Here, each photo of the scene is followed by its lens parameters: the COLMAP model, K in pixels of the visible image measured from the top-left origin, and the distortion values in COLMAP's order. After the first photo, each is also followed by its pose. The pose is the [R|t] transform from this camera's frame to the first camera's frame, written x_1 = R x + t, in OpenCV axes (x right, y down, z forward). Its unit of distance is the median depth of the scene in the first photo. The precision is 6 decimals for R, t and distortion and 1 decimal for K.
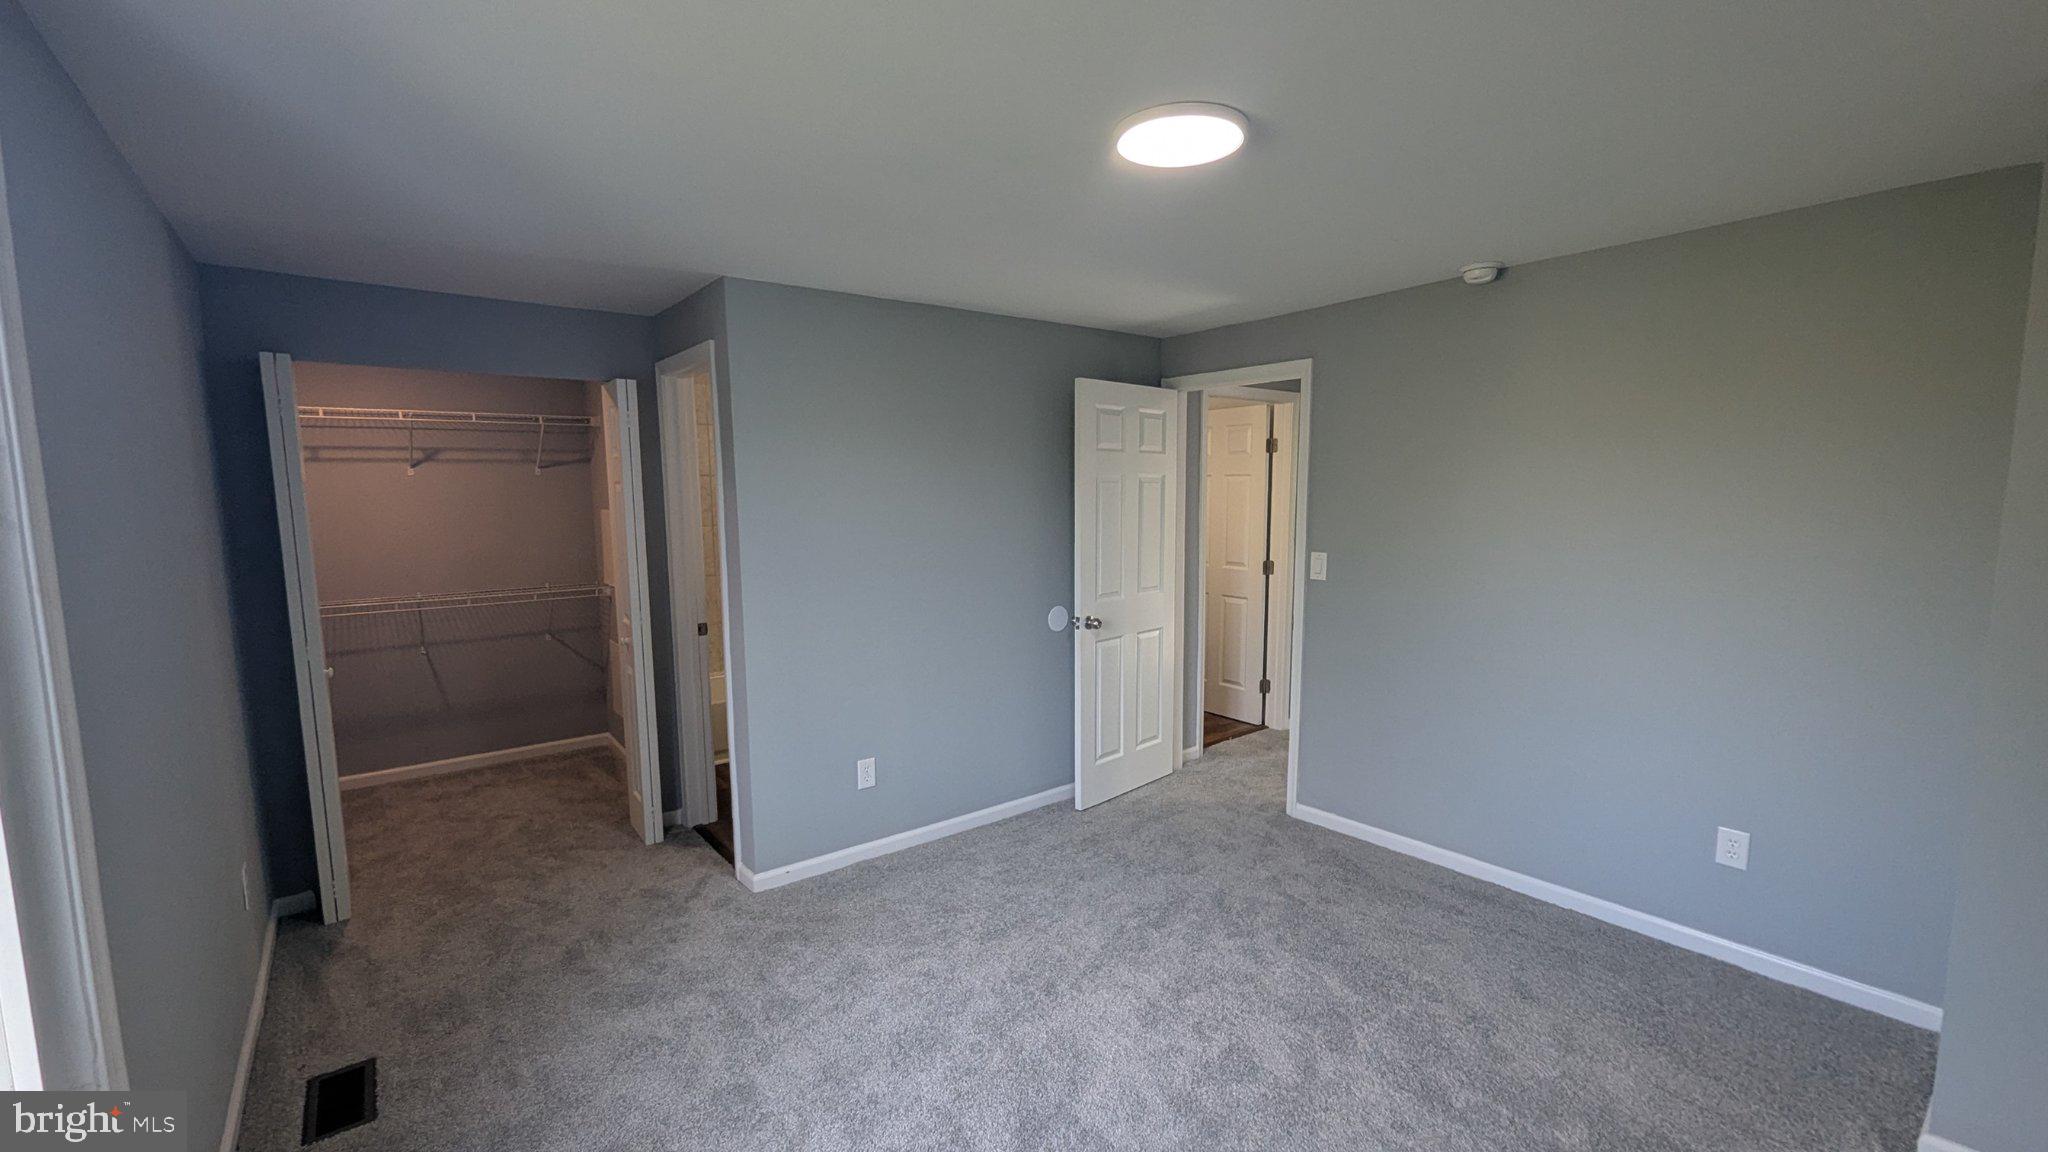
lens RADIAL K [[843.7, 0, 1022.1], [0, 843.7, 589.6], [0, 0, 1]] dist [0.001436, 0.004341]
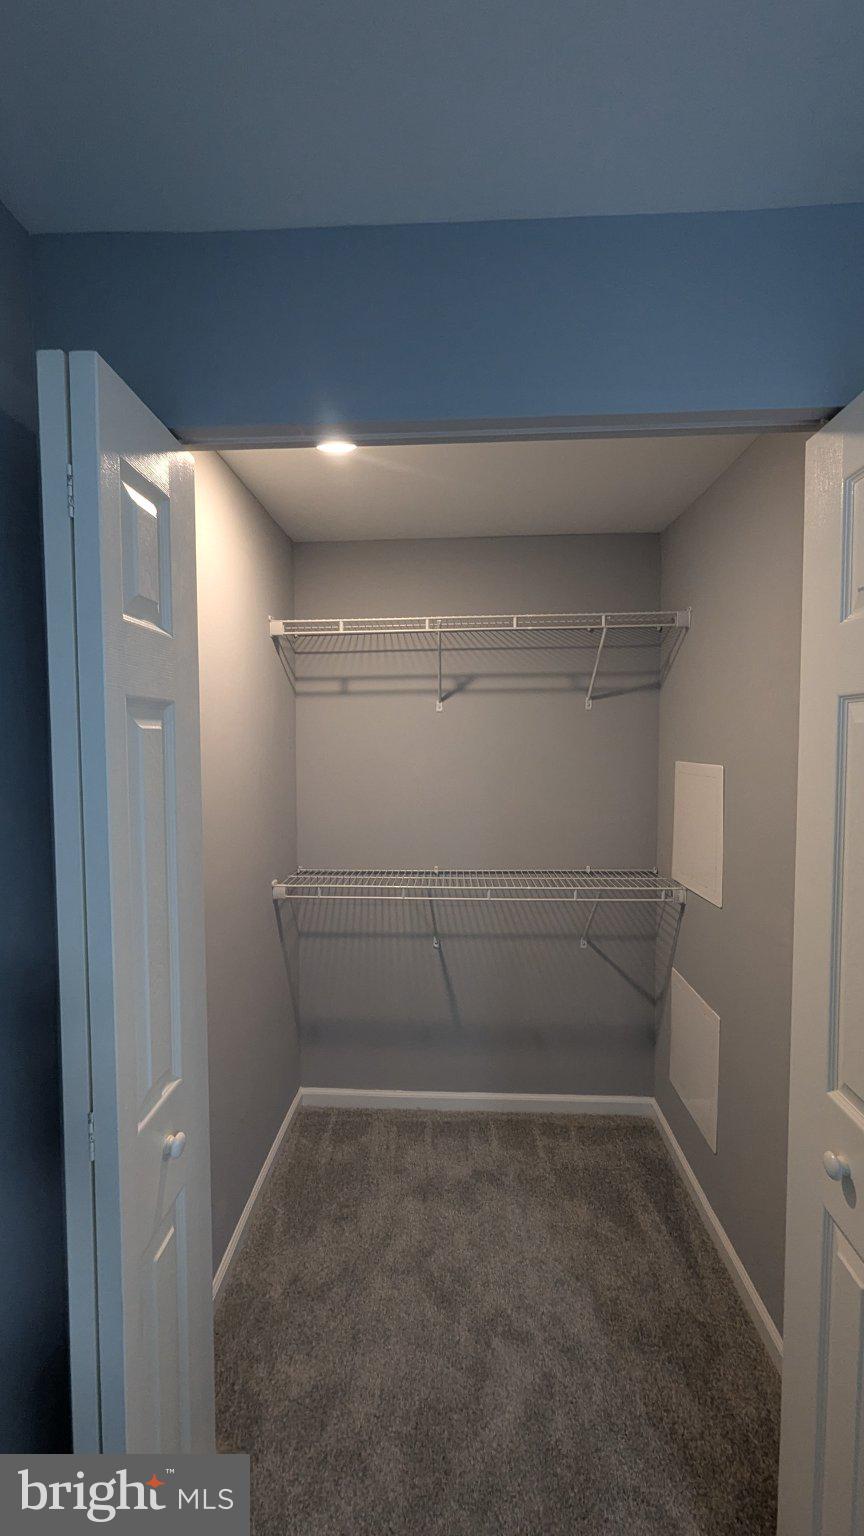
lens RADIAL K [[632.8, 0, 422.8], [0, 632.8, 770.7], [0, 0, 1]] dist [0.001436, 0.004341]
pose [[0.750862, 0.036763, -0.659435, -0.357818], [-0.080096, 0.996149, -0.035667, -0.060914], [0.655584, 0.079599, 0.750915, 0.567839]]
